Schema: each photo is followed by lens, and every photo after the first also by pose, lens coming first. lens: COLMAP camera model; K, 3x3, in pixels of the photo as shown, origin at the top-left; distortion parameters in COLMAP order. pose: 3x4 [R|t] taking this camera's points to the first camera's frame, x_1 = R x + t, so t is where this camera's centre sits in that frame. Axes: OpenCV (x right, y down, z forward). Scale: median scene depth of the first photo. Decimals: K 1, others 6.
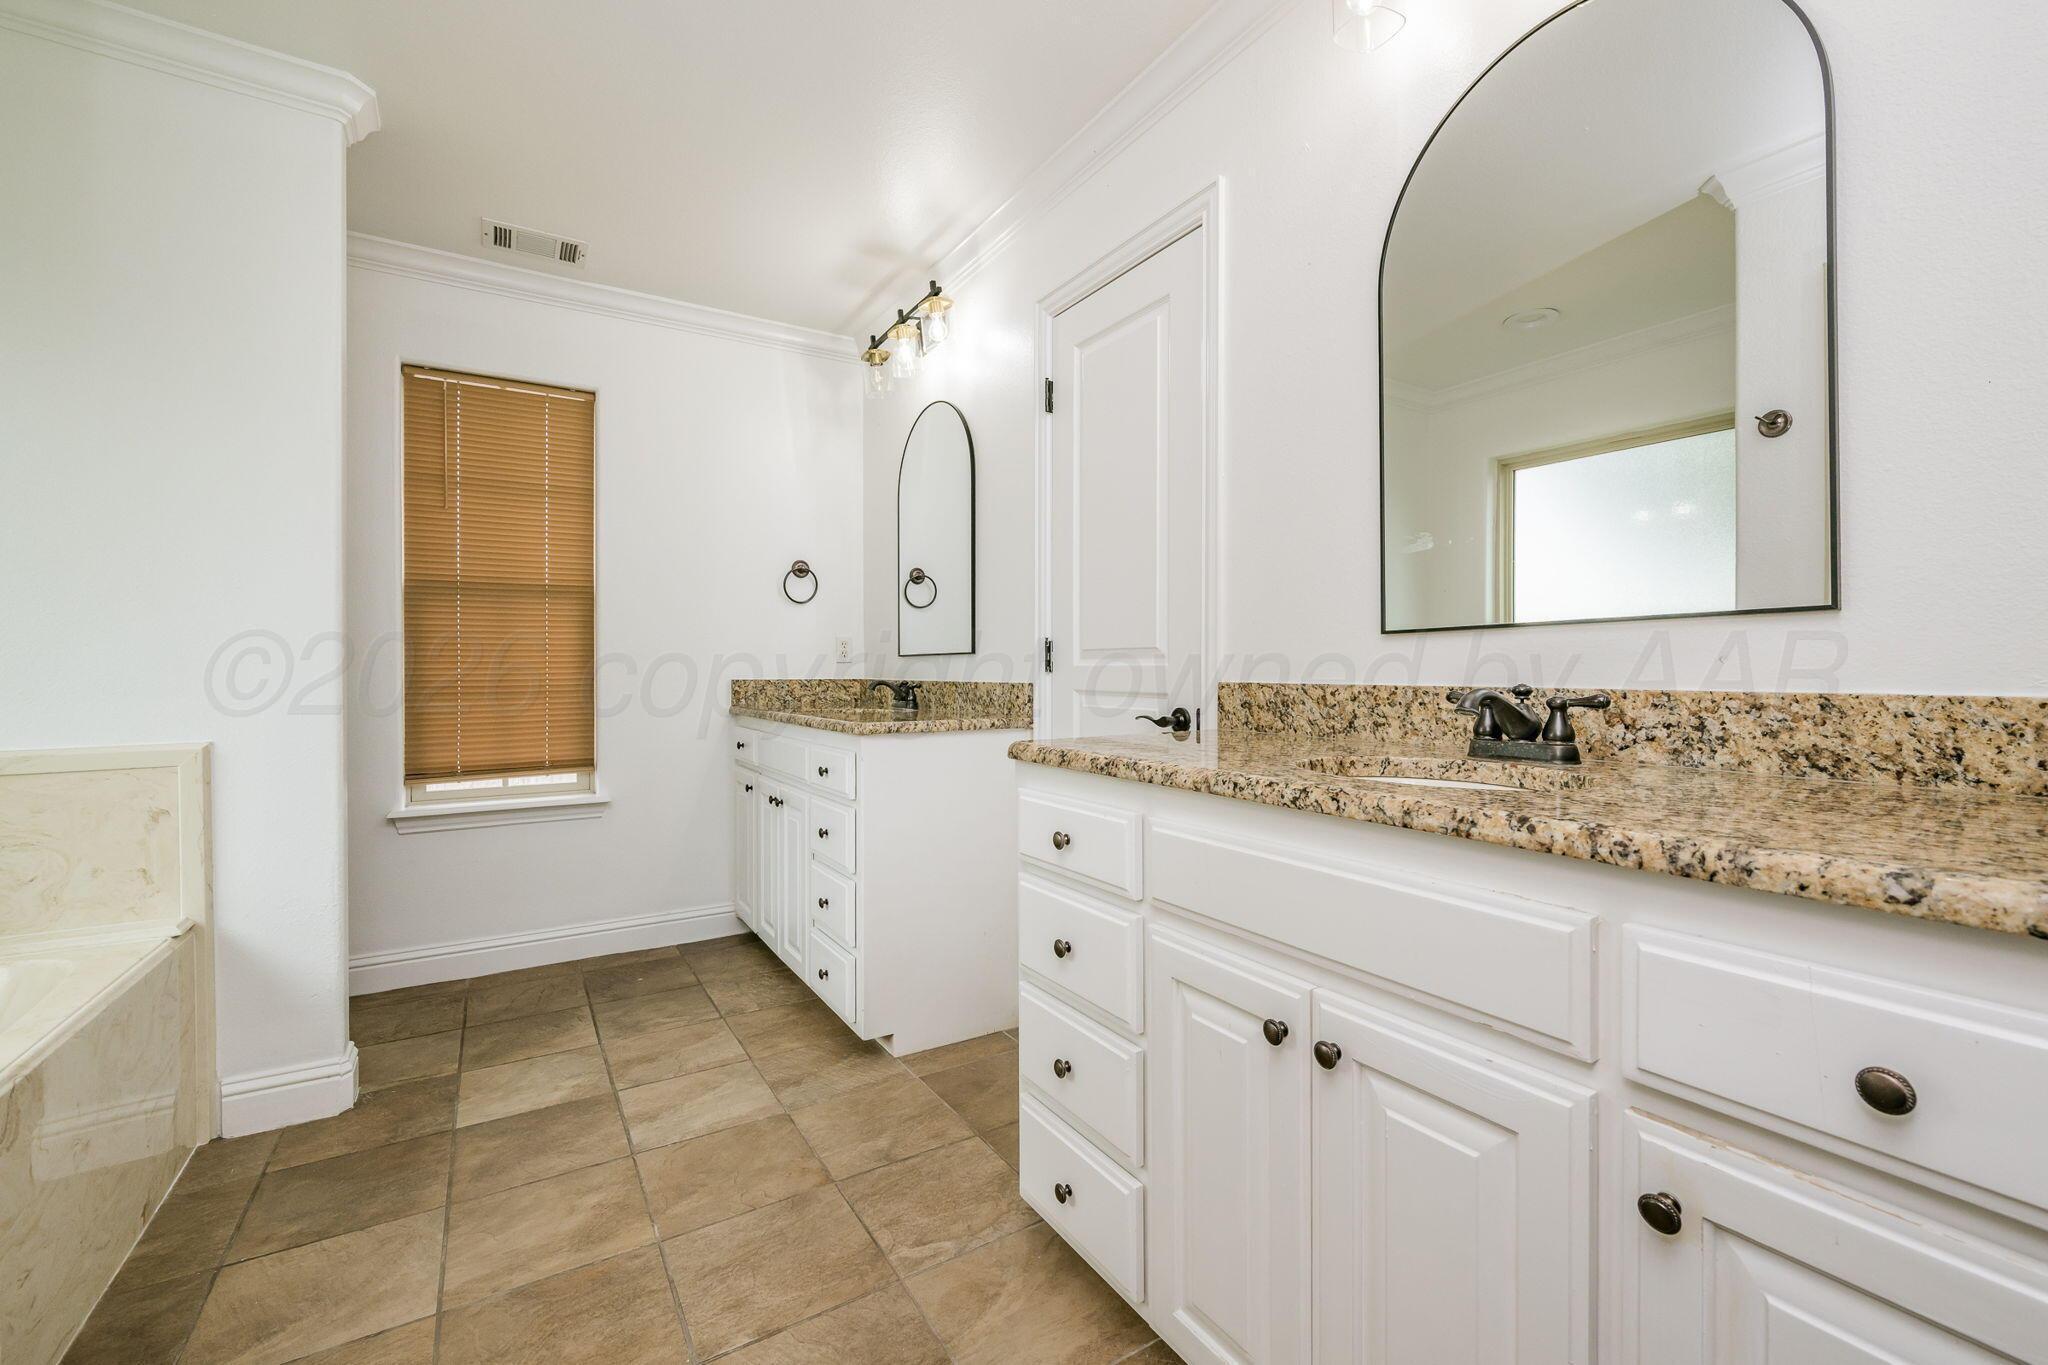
lens RADIAL K [[886.7, 0, 1038.1], [0, 886.7, 677.1], [0, 0, 1]] dist [-0.002219, 0.000159]
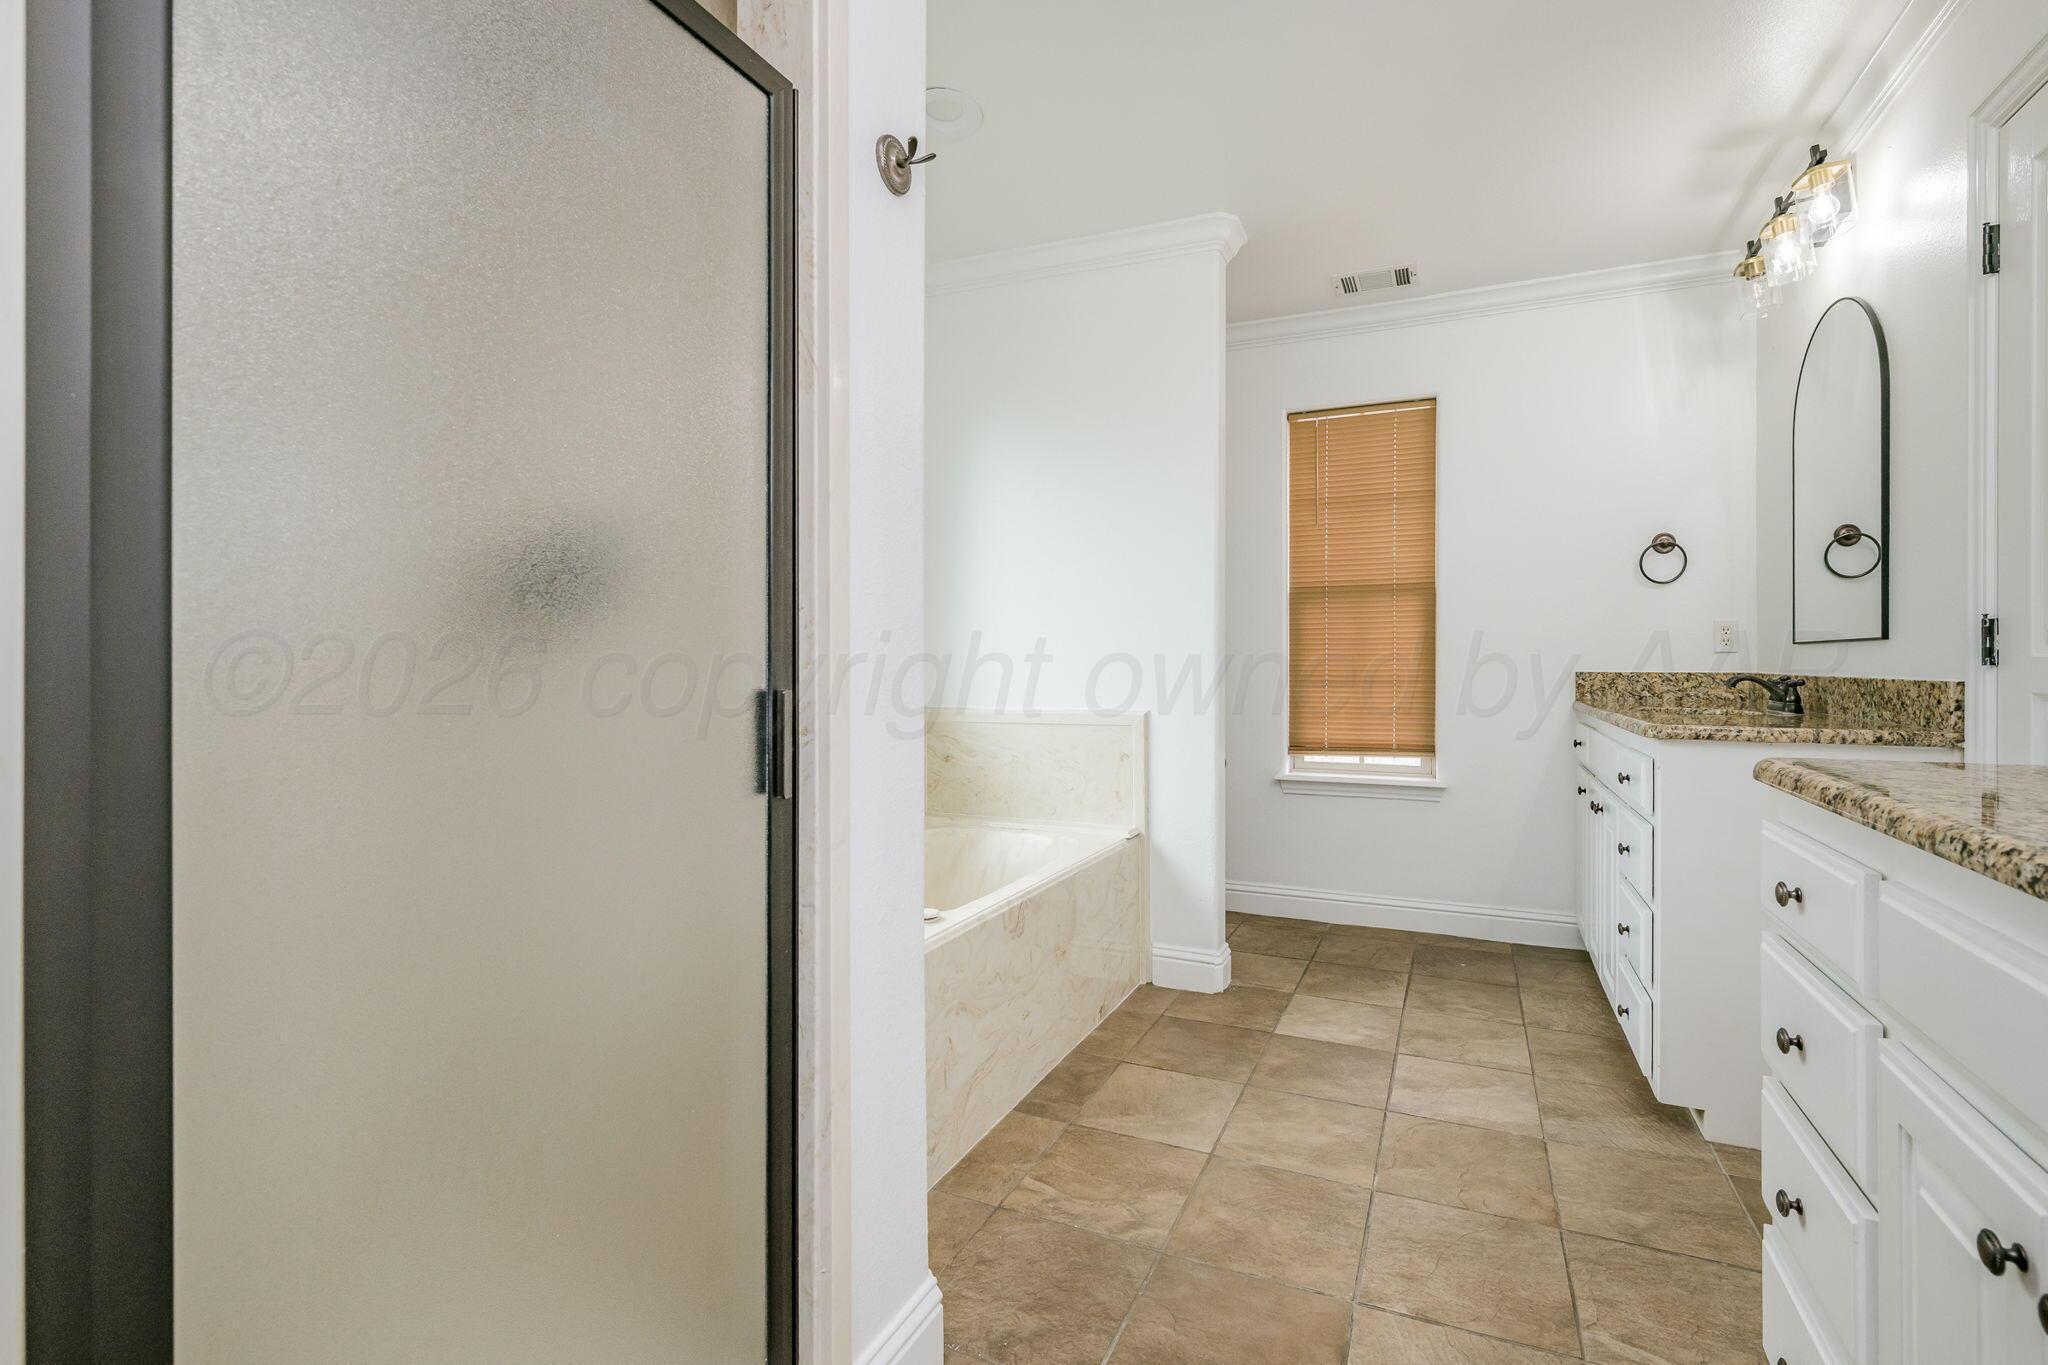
lens RADIAL K [[886.7, 0, 1040.9], [0, 886.7, 666.7], [0, 0, 1]] dist [-0.002219, 0.000159]
pose [[0.548360, 0.006863, -0.836214, 0.173242], [-0.007501, 0.999966, 0.003288, -0.001720], [0.836208, 0.004470, 0.548394, 0.043977]]
